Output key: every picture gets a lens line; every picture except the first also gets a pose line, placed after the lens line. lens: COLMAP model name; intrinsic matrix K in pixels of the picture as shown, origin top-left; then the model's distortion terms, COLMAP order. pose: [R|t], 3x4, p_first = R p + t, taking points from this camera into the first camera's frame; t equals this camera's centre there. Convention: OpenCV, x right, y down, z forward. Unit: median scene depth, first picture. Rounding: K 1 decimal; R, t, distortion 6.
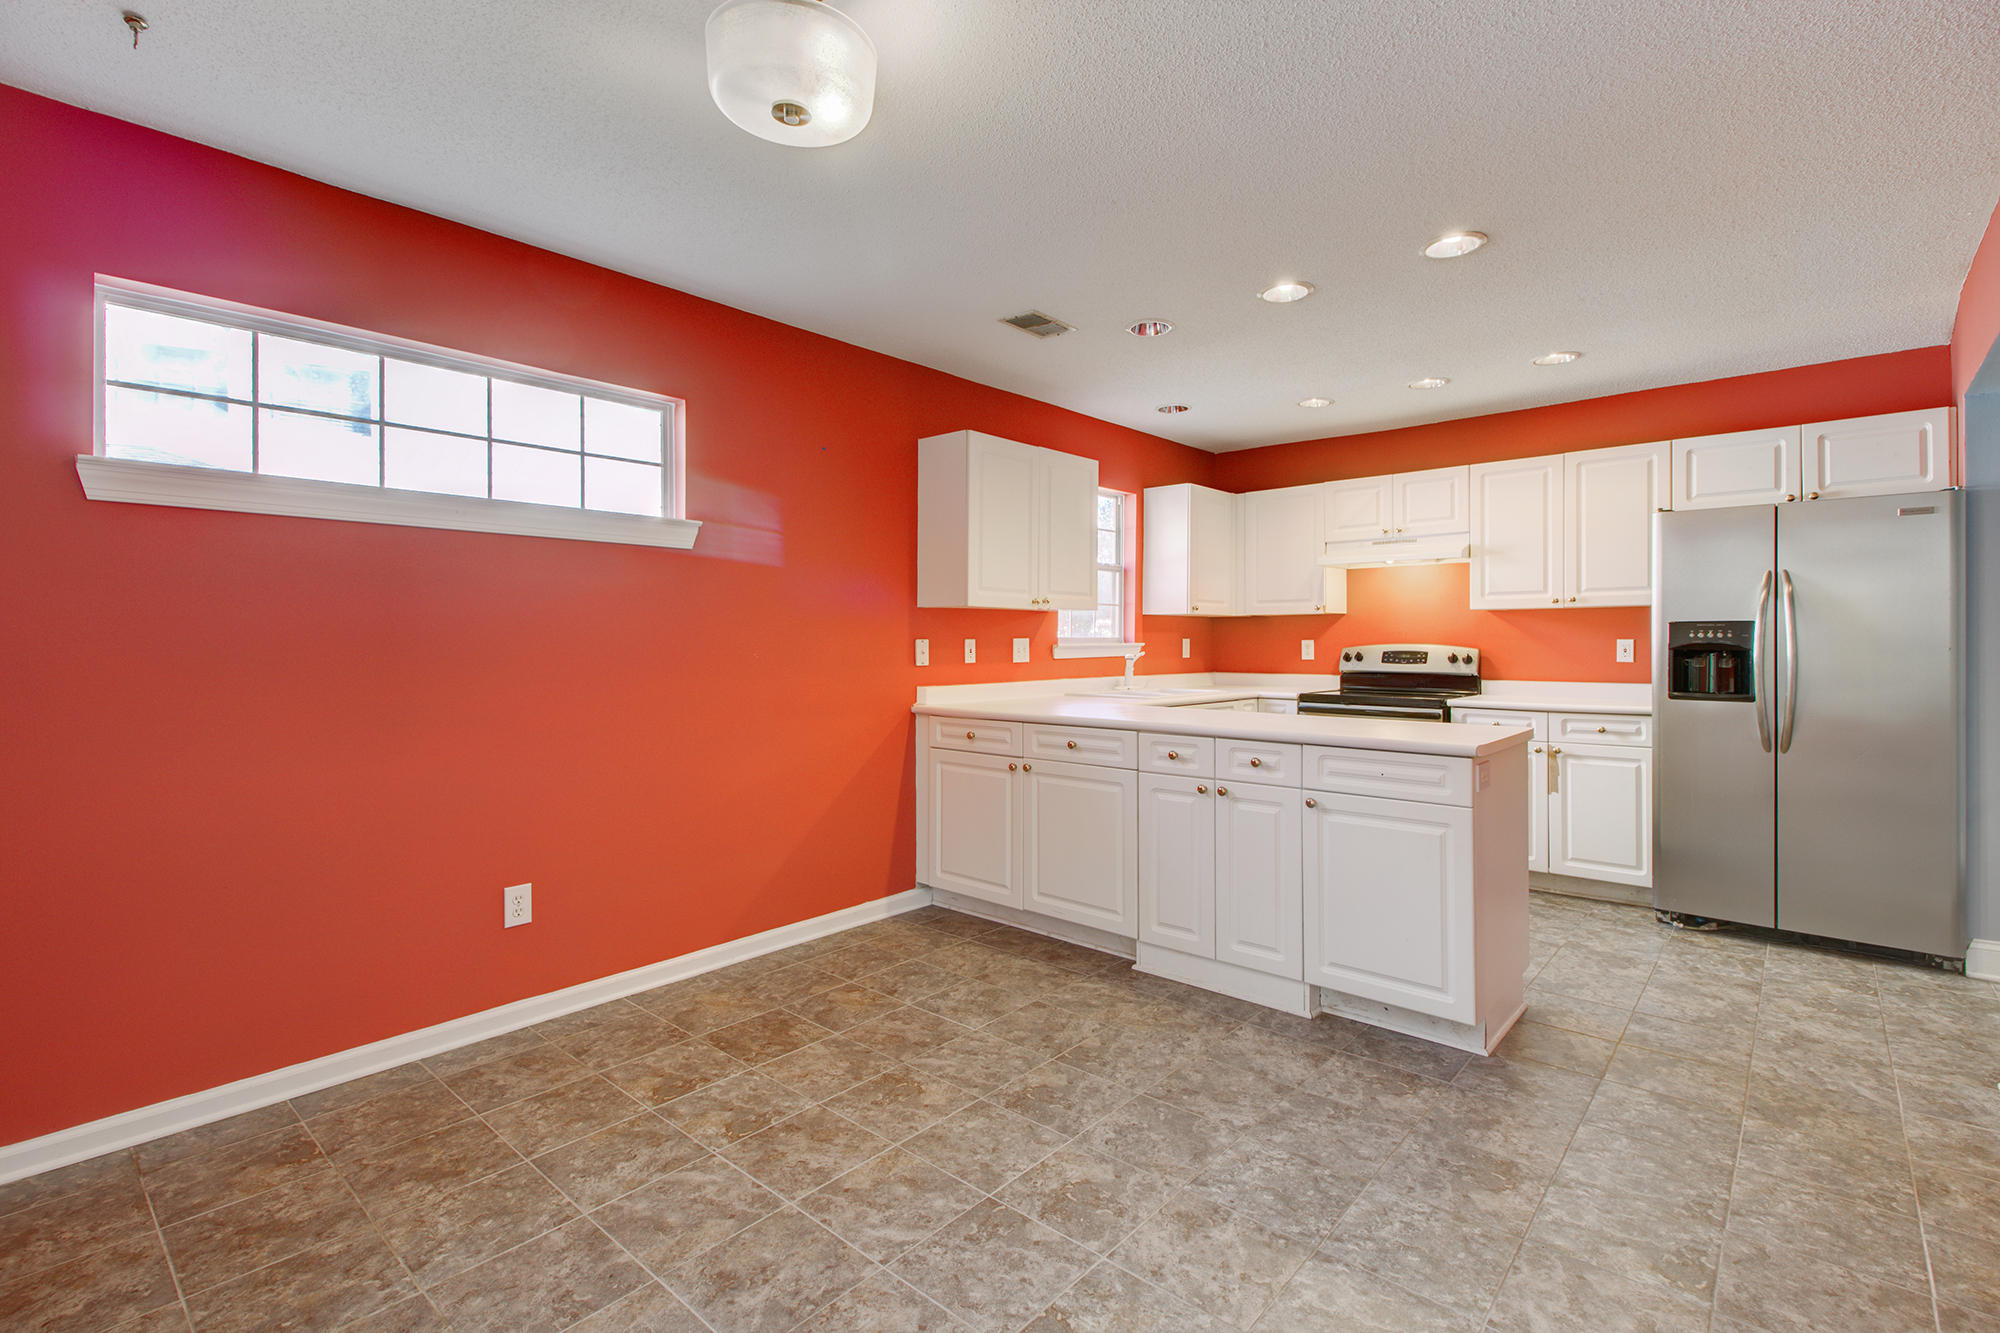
lens RADIAL K [[926.4, 0, 970.1], [0, 926.4, 634.5], [0, 0, 1]] dist [0.021583, -0.010860]
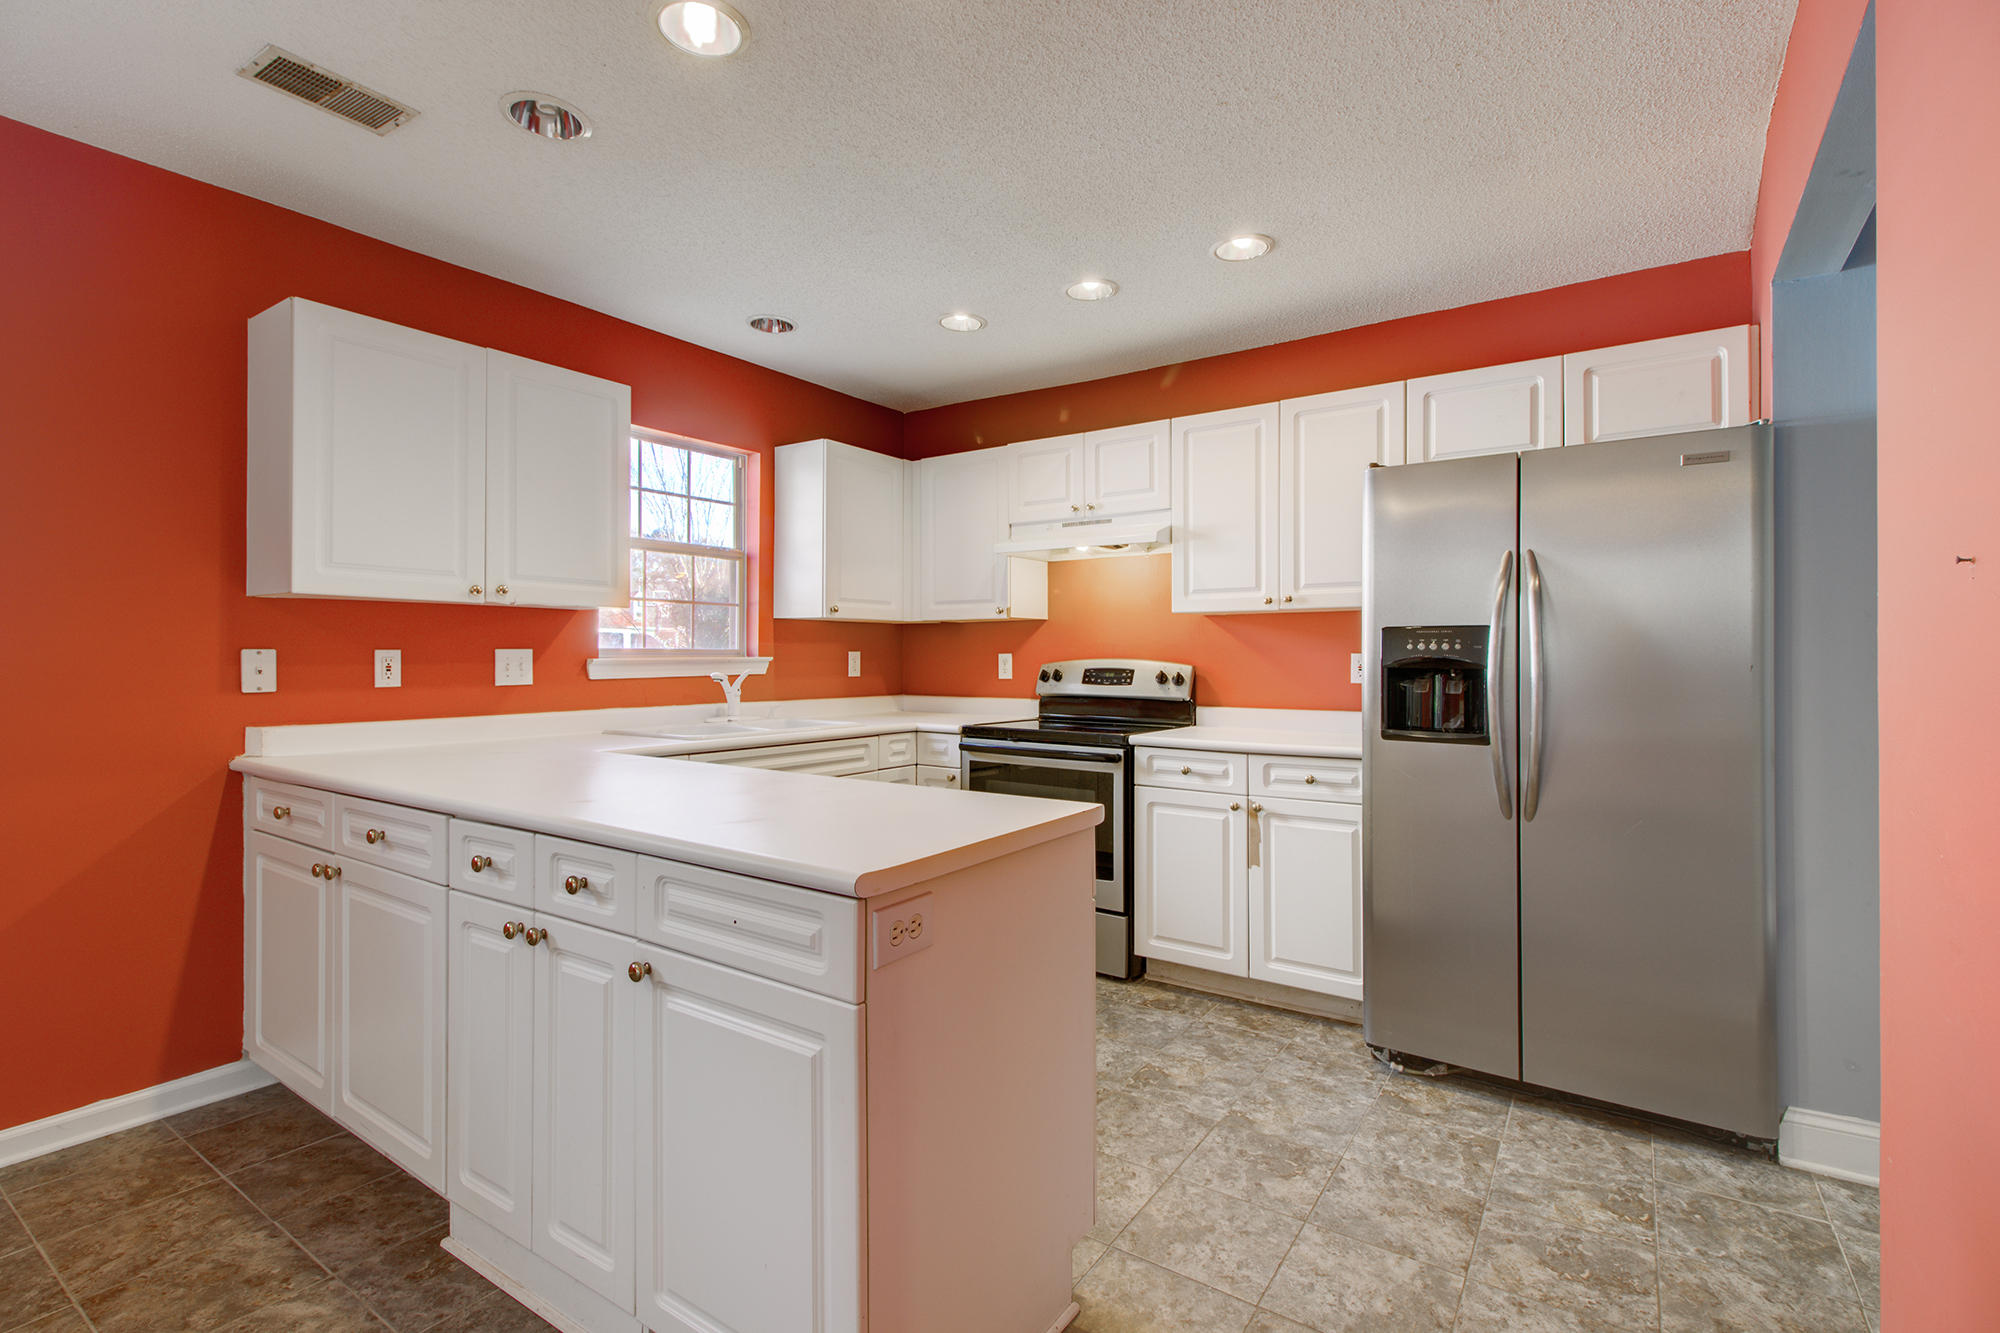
lens RADIAL K [[926.4, 0, 974.4], [0, 926.4, 644.1], [0, 0, 1]] dist [0.021583, -0.010860]
pose [[0.992647, 0.003881, 0.120979, 0.342578], [-0.003147, 0.999975, -0.006255, 0.004073], [-0.121000, 0.005829, 0.992635, 0.333619]]
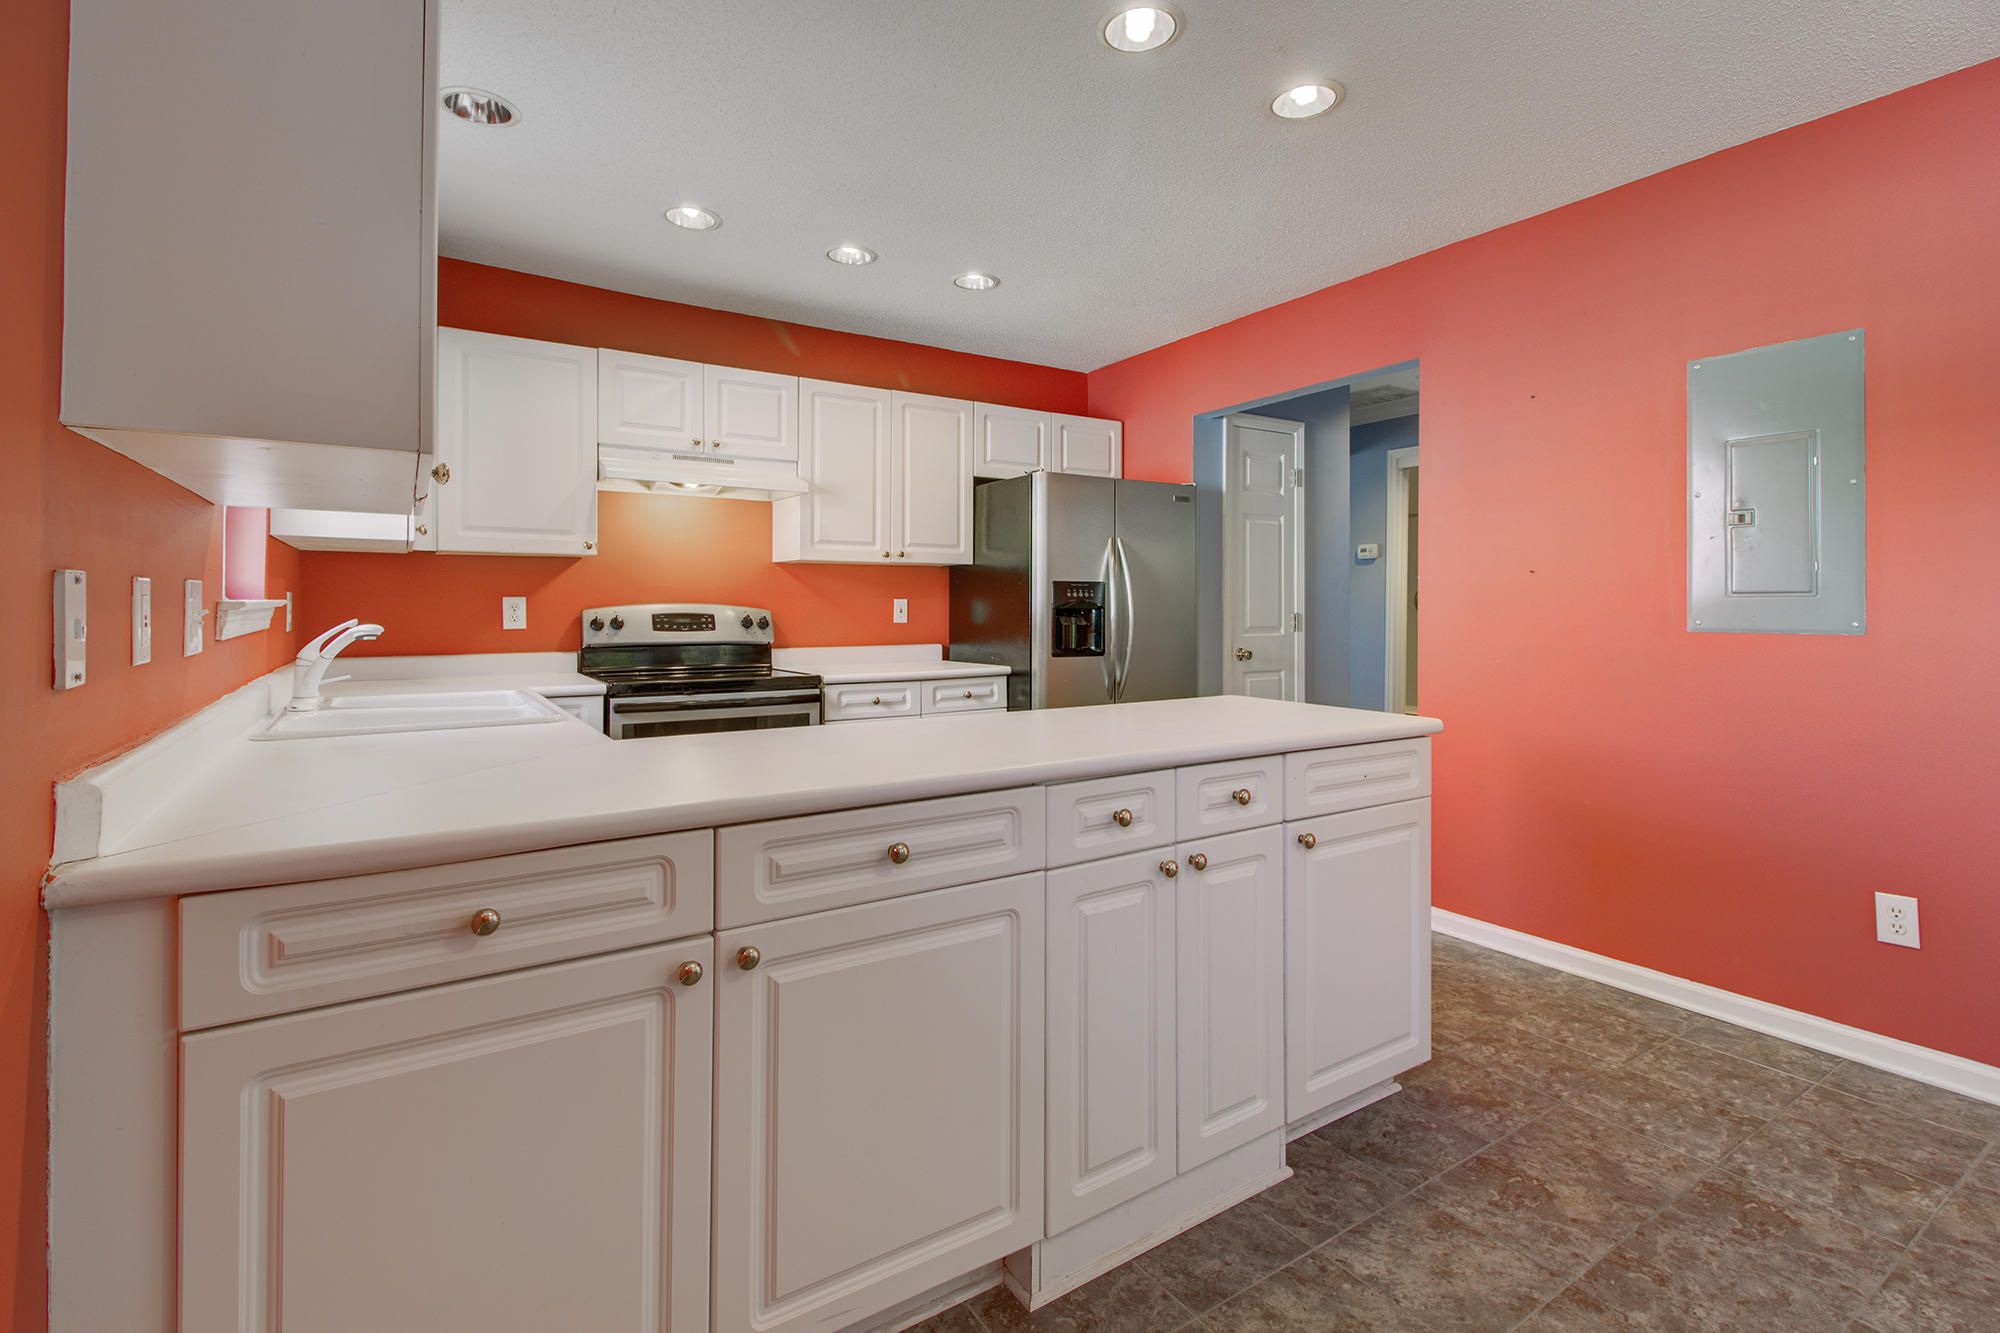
lens RADIAL K [[926.4, 0, 1040.6], [0, 926.4, 612.5], [0, 0, 1]] dist [0.021583, -0.010860]
pose [[0.228713, -0.003275, 0.973488, -0.216541], [-0.007514, 0.999959, 0.005129, 0.014398], [-0.973465, -0.008488, 0.228679, 0.730474]]
